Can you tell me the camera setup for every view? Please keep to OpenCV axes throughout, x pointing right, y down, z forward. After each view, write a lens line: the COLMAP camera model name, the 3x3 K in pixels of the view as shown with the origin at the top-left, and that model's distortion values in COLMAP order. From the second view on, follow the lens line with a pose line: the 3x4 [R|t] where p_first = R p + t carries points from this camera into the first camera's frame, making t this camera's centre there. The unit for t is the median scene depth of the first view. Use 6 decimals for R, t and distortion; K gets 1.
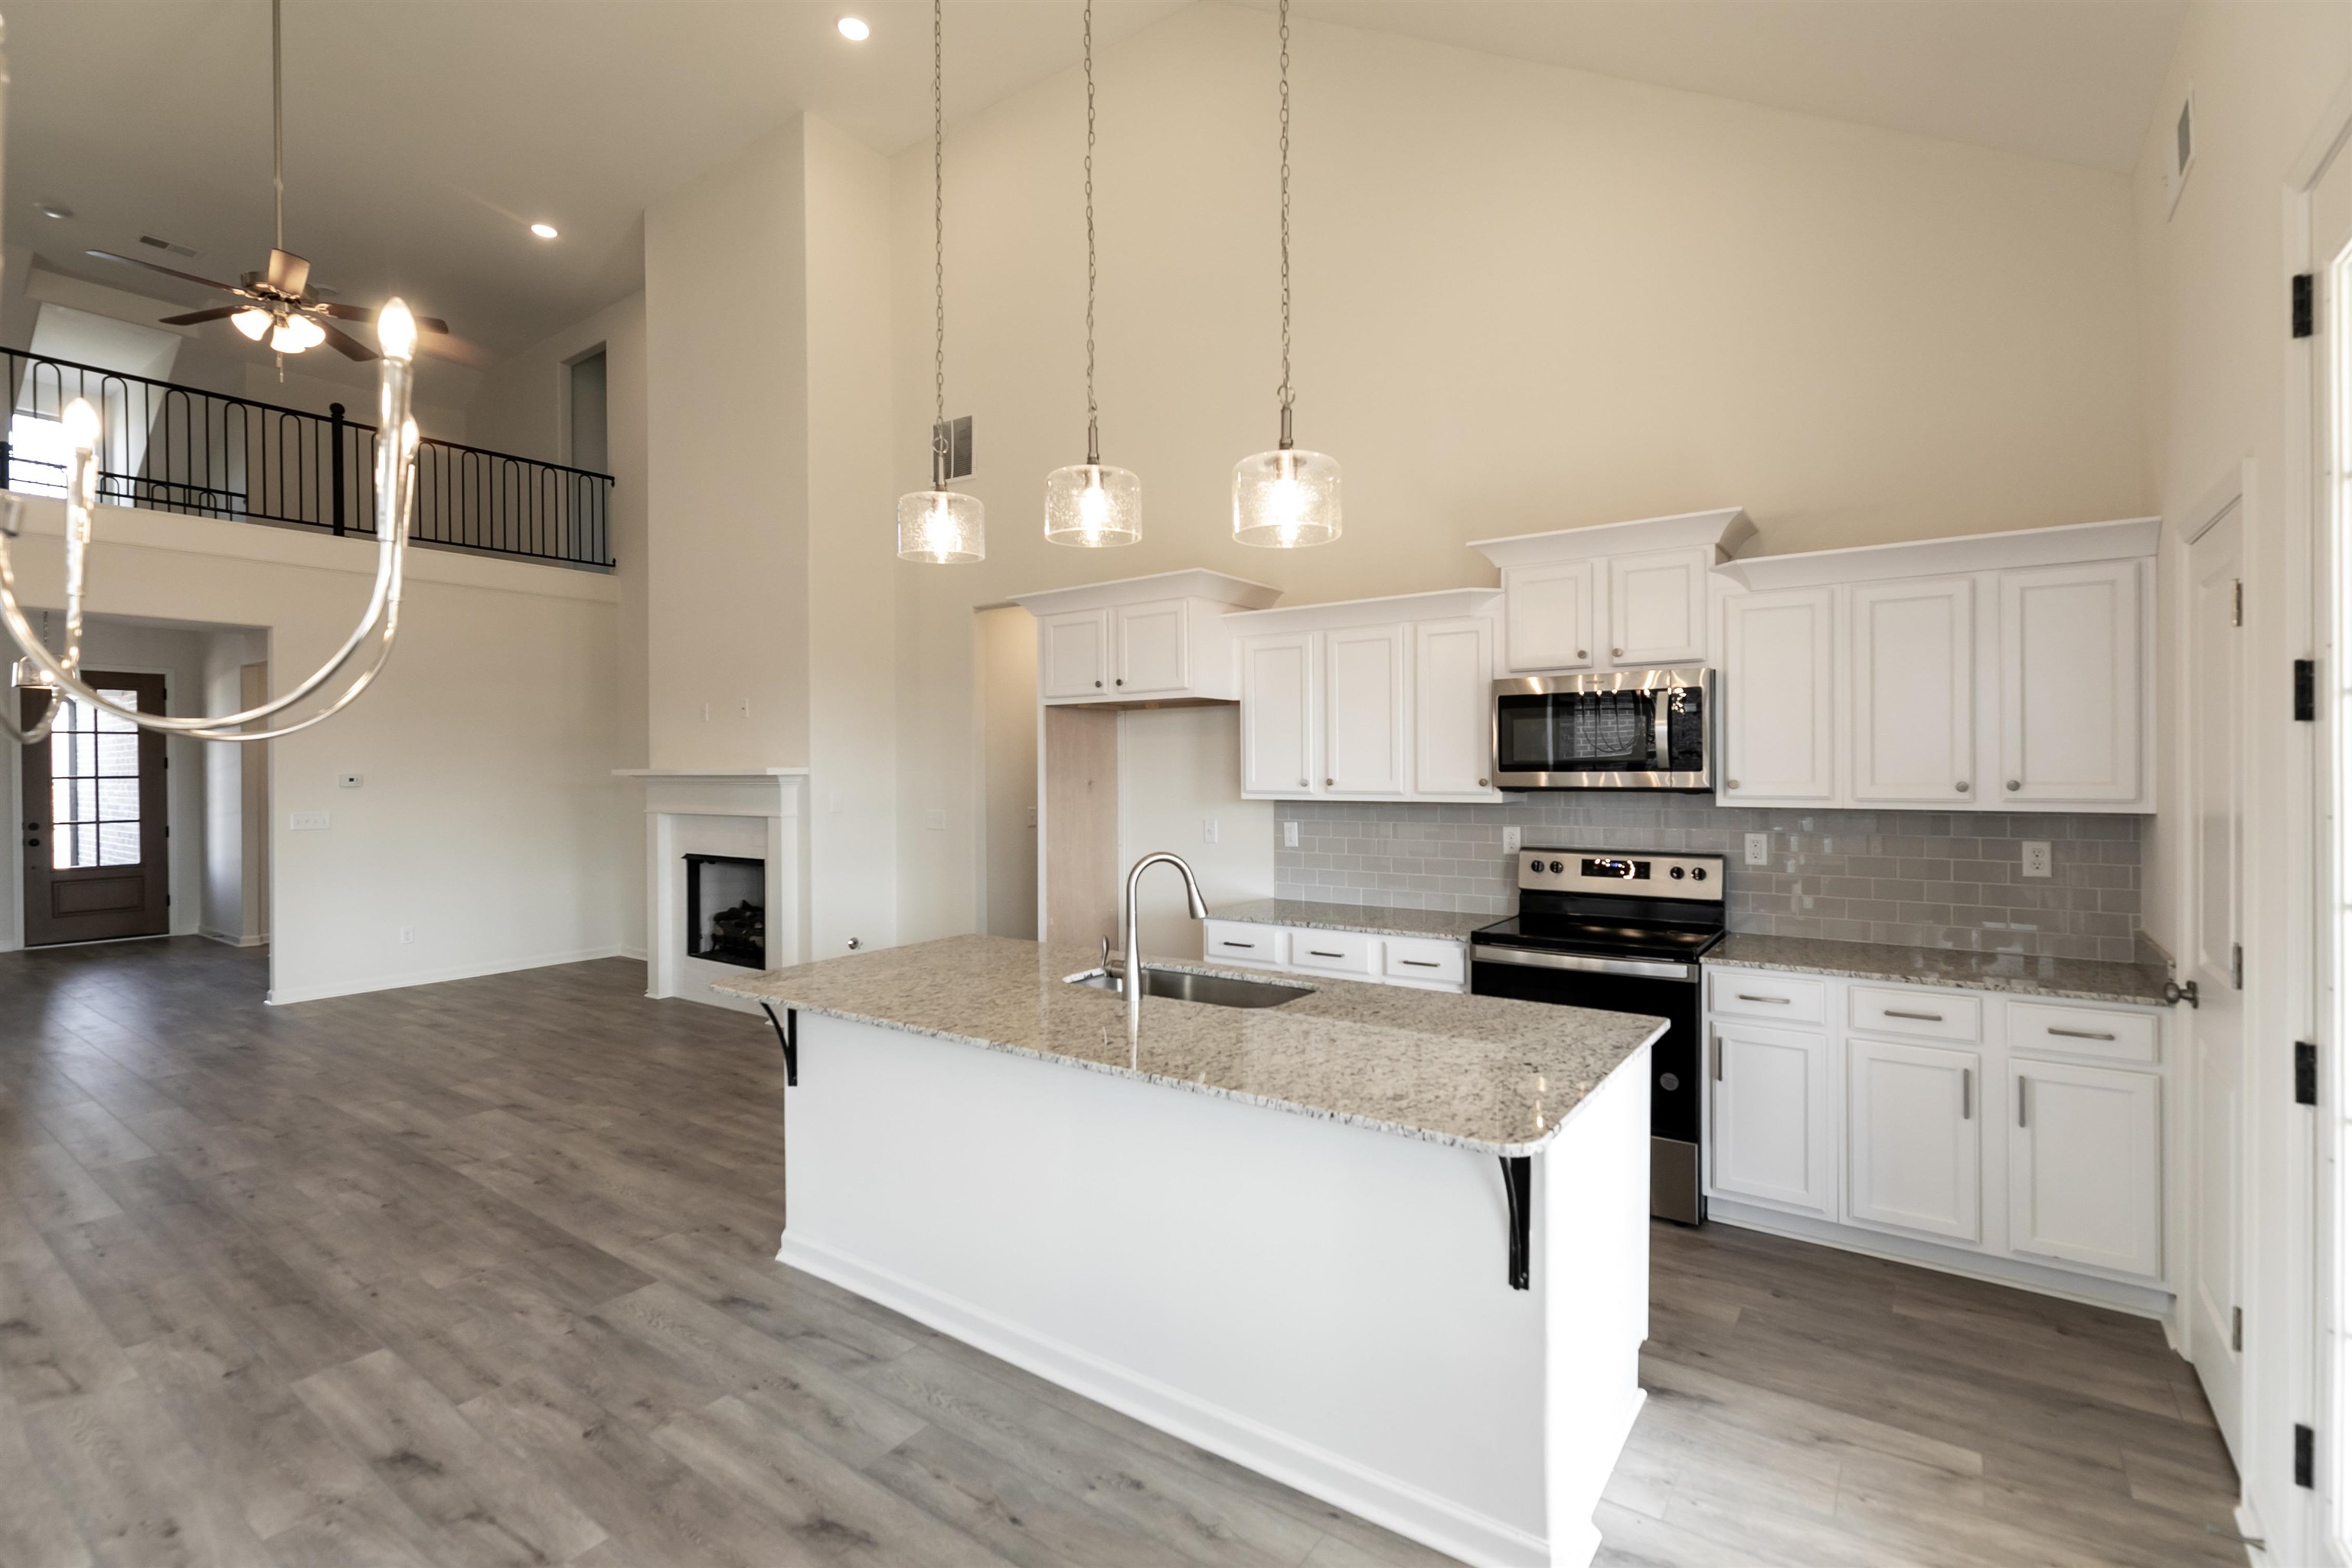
lens RADIAL K [[1114.2, 0, 1281.7], [0, 1114.2, 767.5], [0, 0, 1]] dist [0.000468, -0.000276]
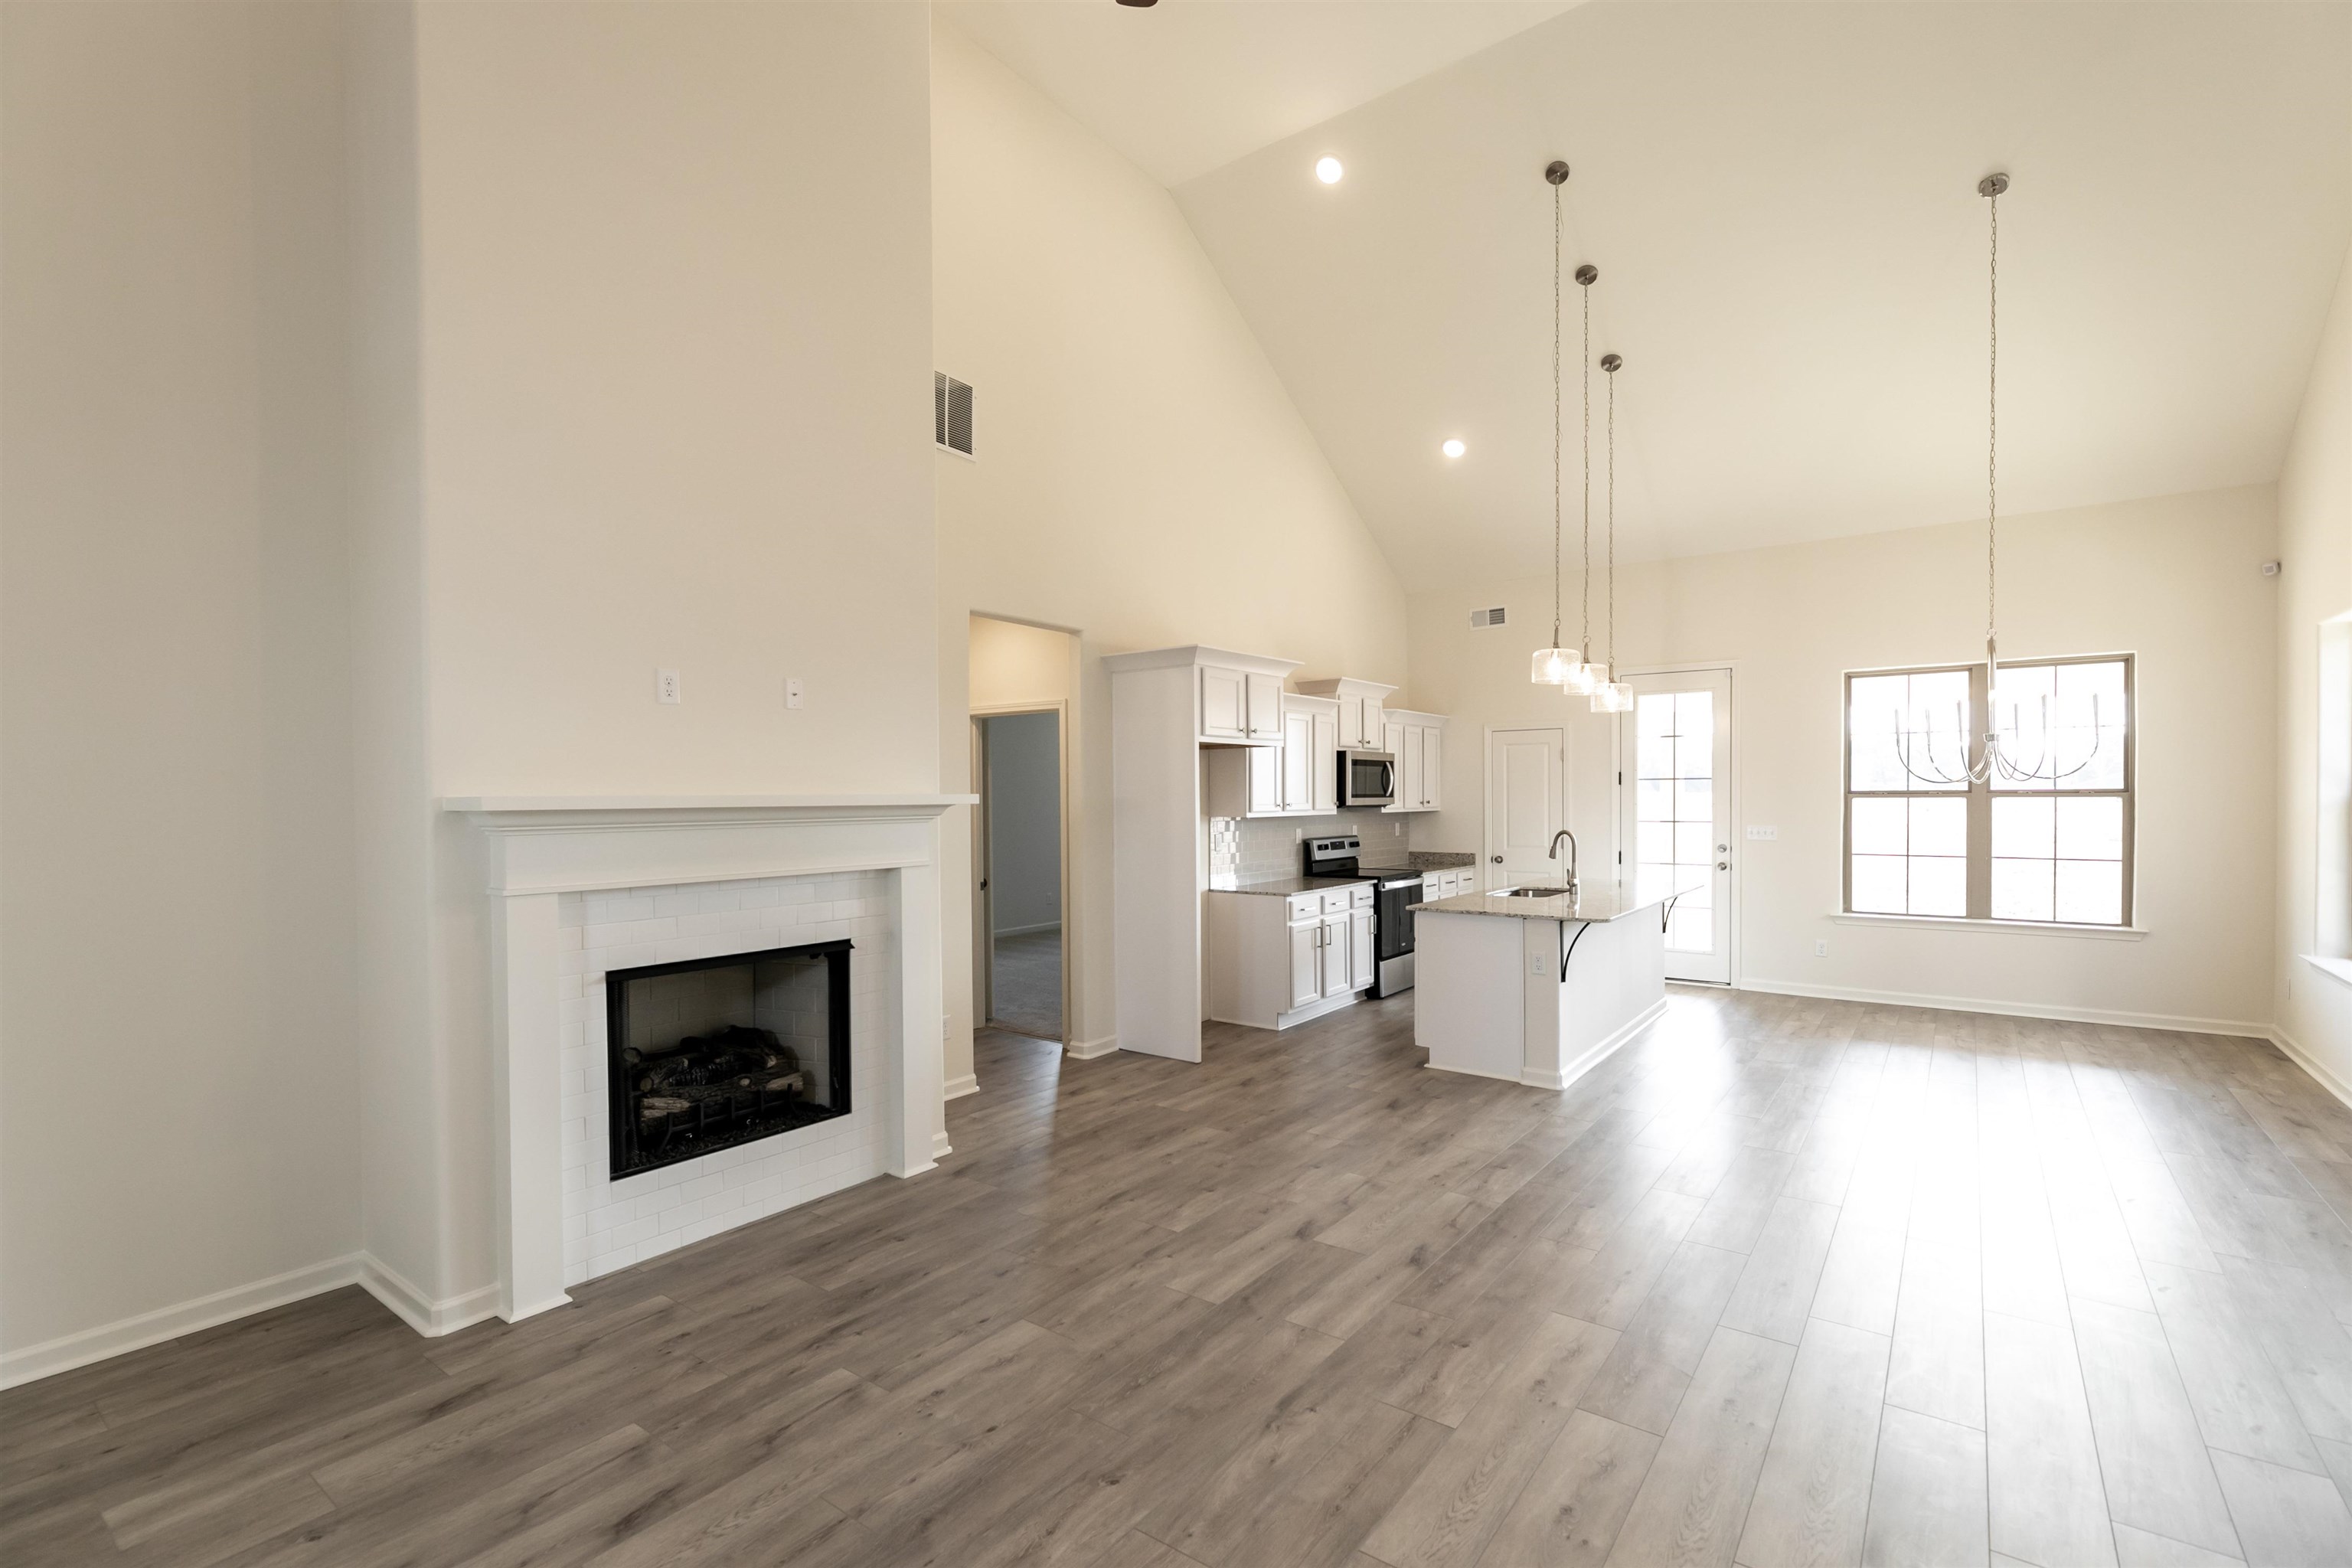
lens RADIAL K [[1013.6, 0, 1202.1], [0, 1013.6, 800.1], [0, 0, 1]] dist [-0.000369, -0.000158]
pose [[0.031267, -0.000024, 0.999511, -1.702468], [0.003339, 0.999994, -0.000081, 0.007130], [-0.999506, 0.003340, 0.031267, 1.282366]]
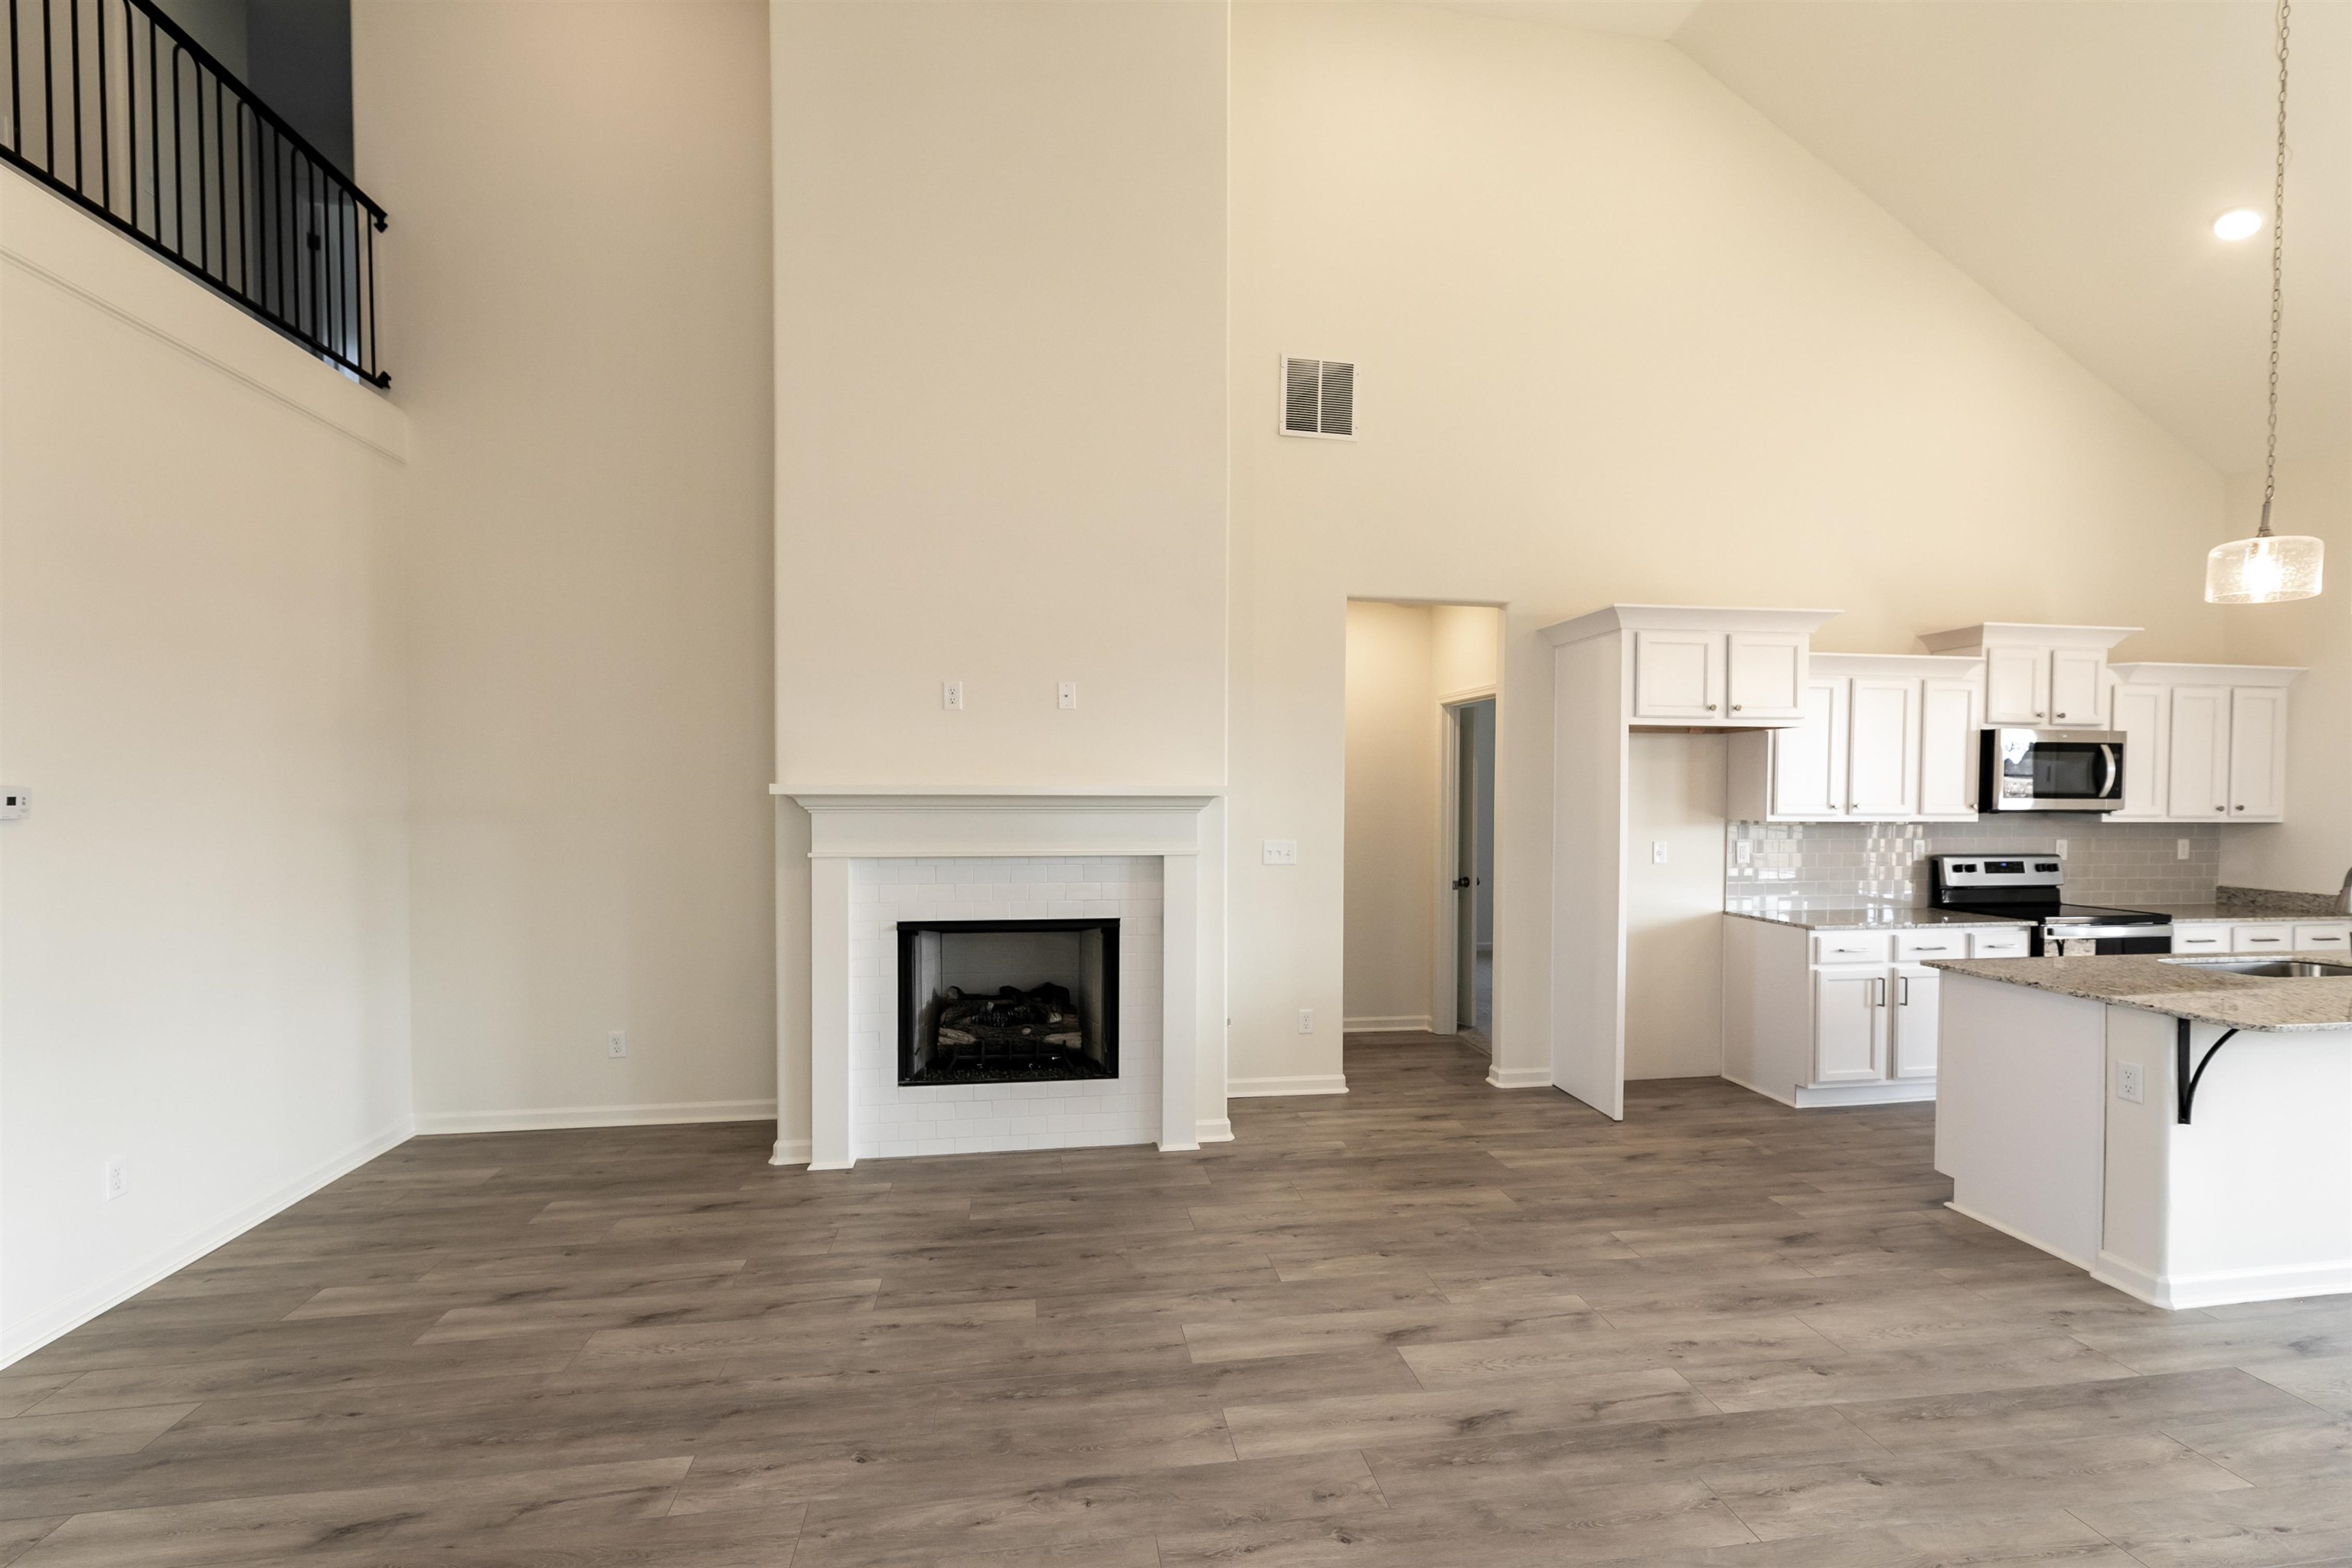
lens RADIAL K [[1030.1, 0, 1246.5], [0, 1030.1, 804.0], [0, 0, 1]] dist [0.002810, 0.000142]
pose [[0.708617, -0.001388, 0.705592, -1.410478], [-0.010956, 0.999856, 0.012970, 0.004582], [-0.705508, -0.016921, 0.708500, 0.808945]]
